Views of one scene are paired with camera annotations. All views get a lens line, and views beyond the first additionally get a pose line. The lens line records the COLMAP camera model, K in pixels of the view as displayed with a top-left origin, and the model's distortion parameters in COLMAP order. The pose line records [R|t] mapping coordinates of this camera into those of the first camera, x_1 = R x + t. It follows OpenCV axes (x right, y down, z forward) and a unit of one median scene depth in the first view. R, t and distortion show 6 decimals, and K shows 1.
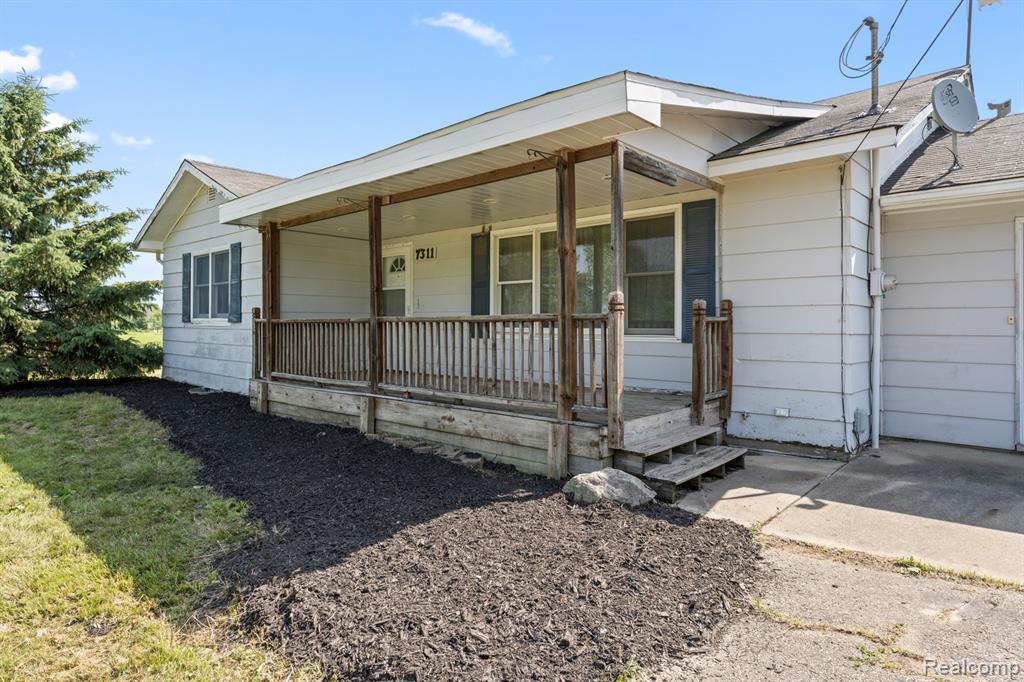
lens RADIAL K [[599.5, 0, 509.3], [0, 599.5, 326.5], [0, 0, 1]] dist [0.000474, 0.000096]
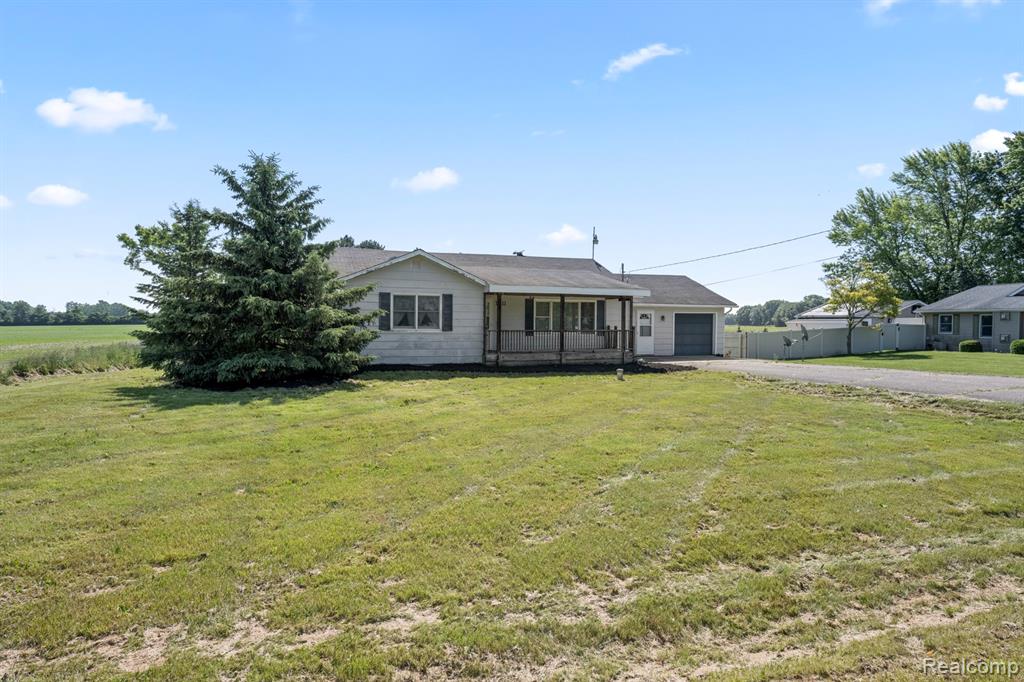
lens RADIAL K [[577.3, 0, 504.5], [0, 577.3, 322.9], [0, 0, 1]] dist [-0.000611, 0.000065]
pose [[0.459433, 0.006341, 0.888190, -3.428159], [0.000525, 0.999972, -0.007410, -0.030702], [-0.888212, 0.003871, 0.459417, -0.208474]]
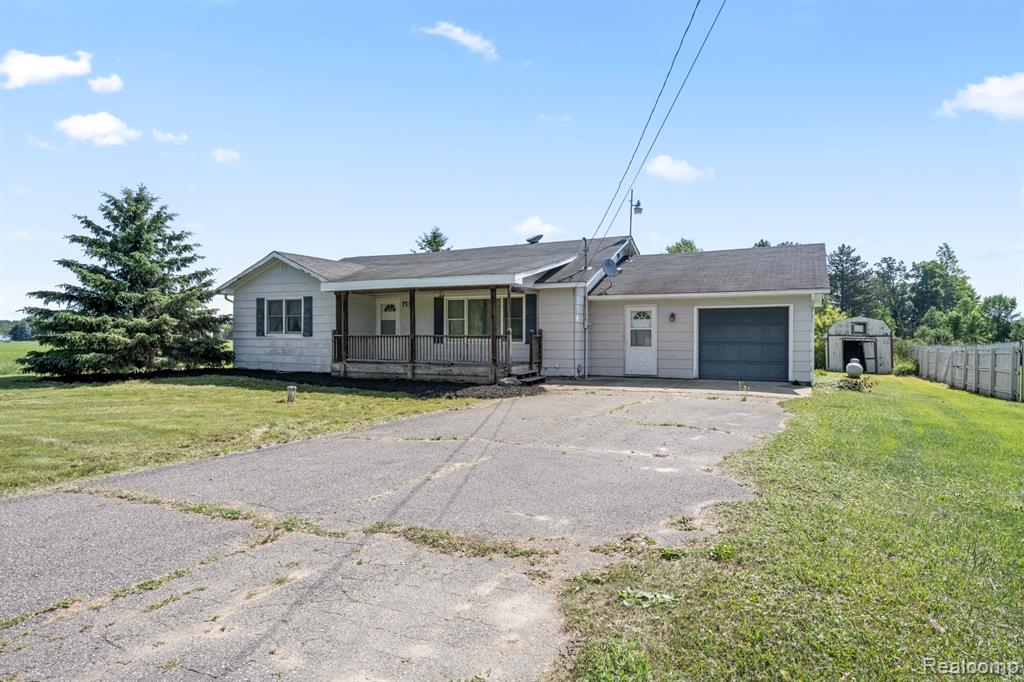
lens RADIAL K [[597.1, 0, 512.0], [0, 597.1, 341.0], [0, 0, 1]] dist [0.000818, 0.000580]
pose [[0.959522, -0.001756, 0.281627, -0.567979], [0.000112, 0.999983, 0.005855, -0.004241], [-0.281632, -0.005586, 0.959506, -1.687937]]
